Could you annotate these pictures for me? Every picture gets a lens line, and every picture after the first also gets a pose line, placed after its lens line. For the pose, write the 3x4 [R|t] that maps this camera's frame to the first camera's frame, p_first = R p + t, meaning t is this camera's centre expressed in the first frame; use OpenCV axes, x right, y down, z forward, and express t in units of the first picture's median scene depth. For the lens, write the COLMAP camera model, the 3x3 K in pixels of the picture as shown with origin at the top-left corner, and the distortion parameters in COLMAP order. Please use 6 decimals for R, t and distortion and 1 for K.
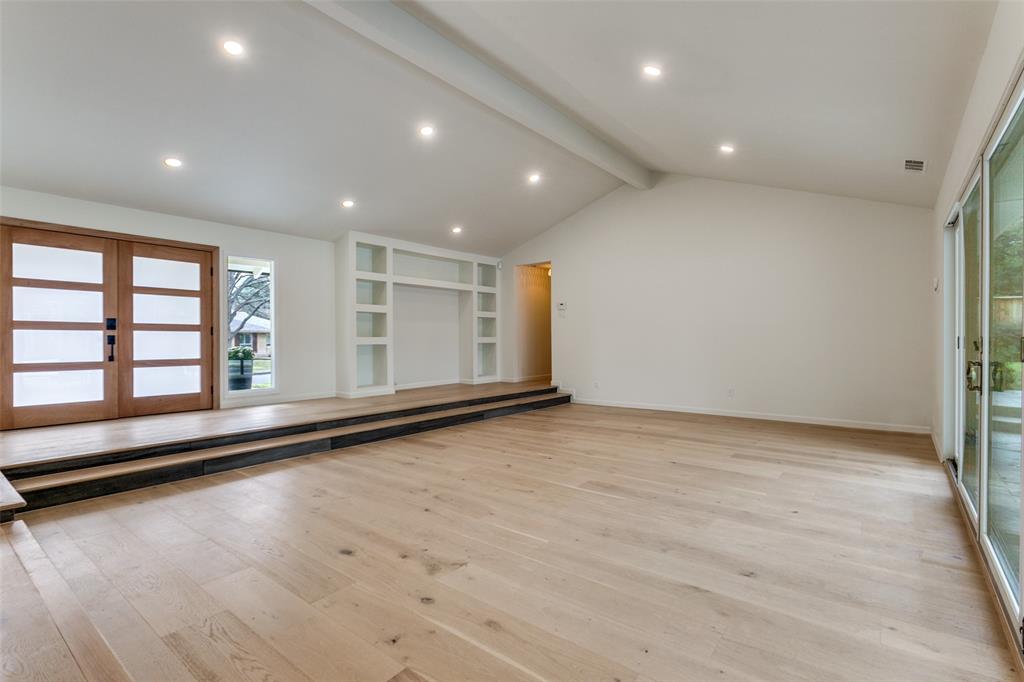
lens RADIAL K [[456.7, 0, 558.2], [0, 456.7, 349.4], [0, 0, 1]] dist [0.001575, 0.001486]
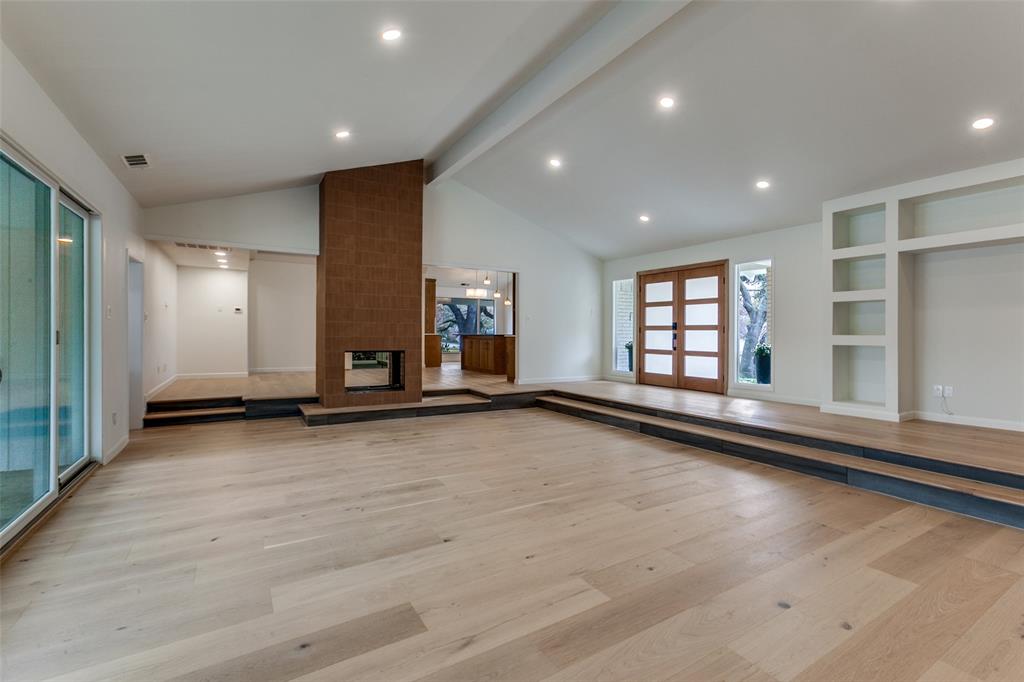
lens RADIAL K [[456.7, 0, 517.1], [0, 456.7, 336.9], [0, 0, 1]] dist [0.001575, 0.001486]
pose [[-0.383506, 0.003873, -0.923530, 0.652505], [-0.030337, 0.999399, 0.016790, -0.028830], [0.923040, 0.034456, -0.383158, 1.101269]]
